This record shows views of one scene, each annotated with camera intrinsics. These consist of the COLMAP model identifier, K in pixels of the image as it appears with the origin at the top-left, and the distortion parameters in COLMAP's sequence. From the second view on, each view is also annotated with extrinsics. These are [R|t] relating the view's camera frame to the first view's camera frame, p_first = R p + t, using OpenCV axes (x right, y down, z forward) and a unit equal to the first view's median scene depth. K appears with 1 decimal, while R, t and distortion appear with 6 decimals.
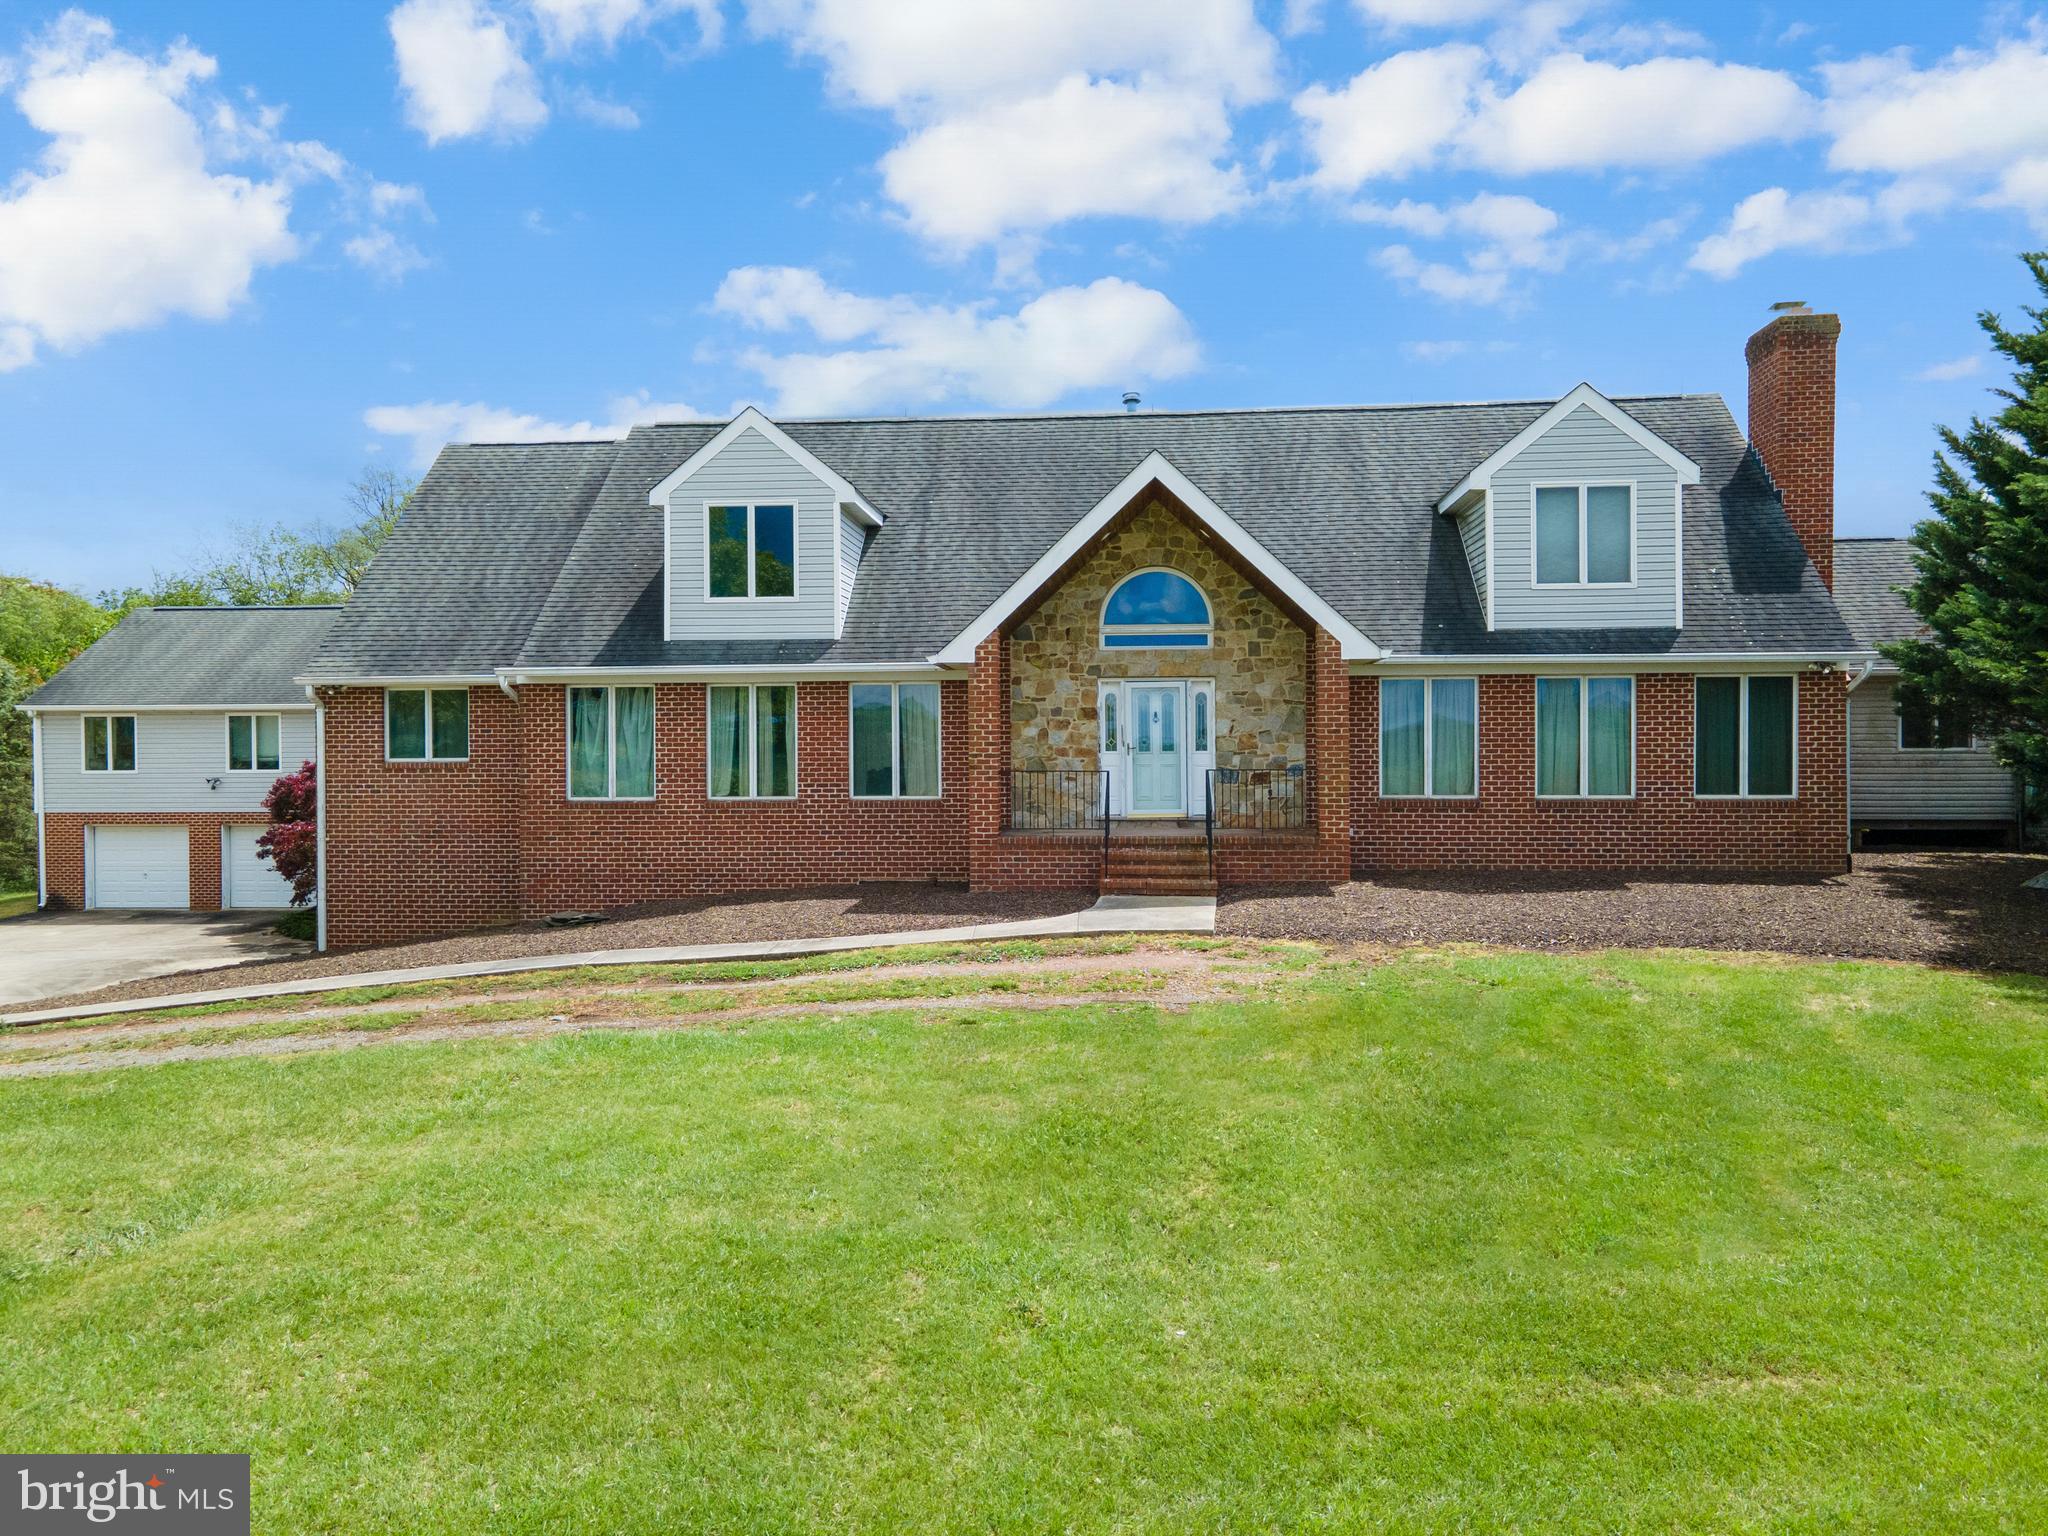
lens RADIAL K [[1490.6, 0, 1020.2], [0, 1490.6, 755.9], [0, 0, 1]] dist [0.033283, 0.017959]
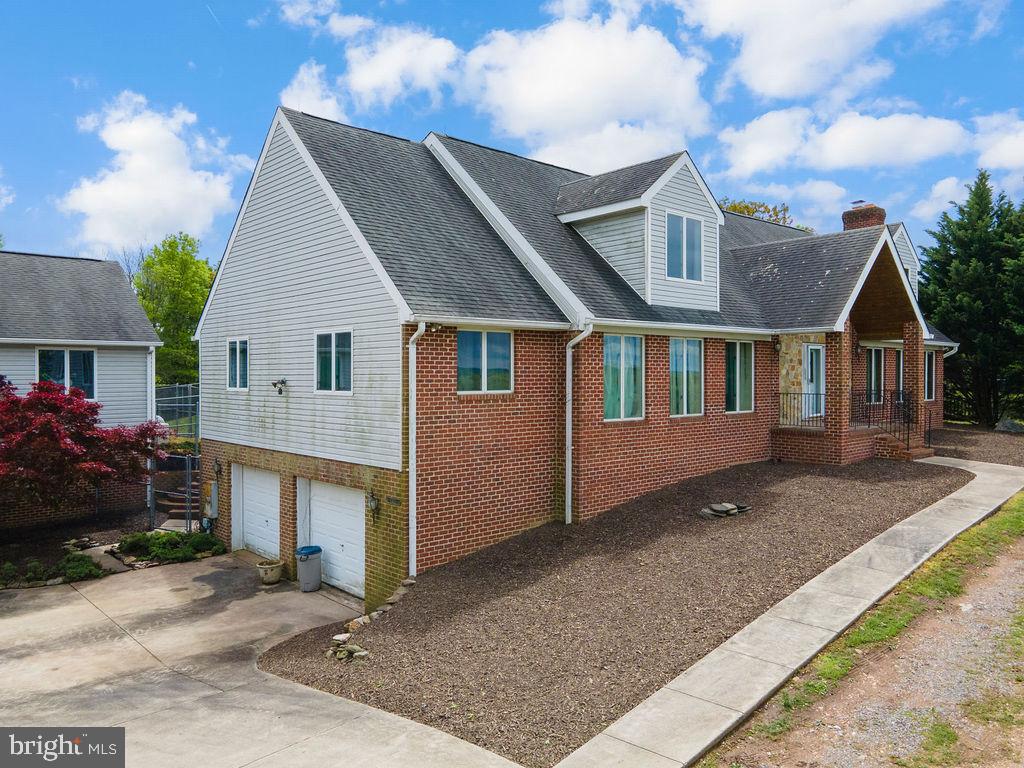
lens RADIAL K [[745.3, 0, 511.9], [0, 745.3, 380.1], [0, 0, 1]] dist [0.033283, 0.017959]
pose [[0.675709, -0.001502, 0.737166, -0.858460], [0.004947, 0.999985, -0.002498, -0.005487], [-0.737151, 0.005335, 0.675707, 0.637363]]
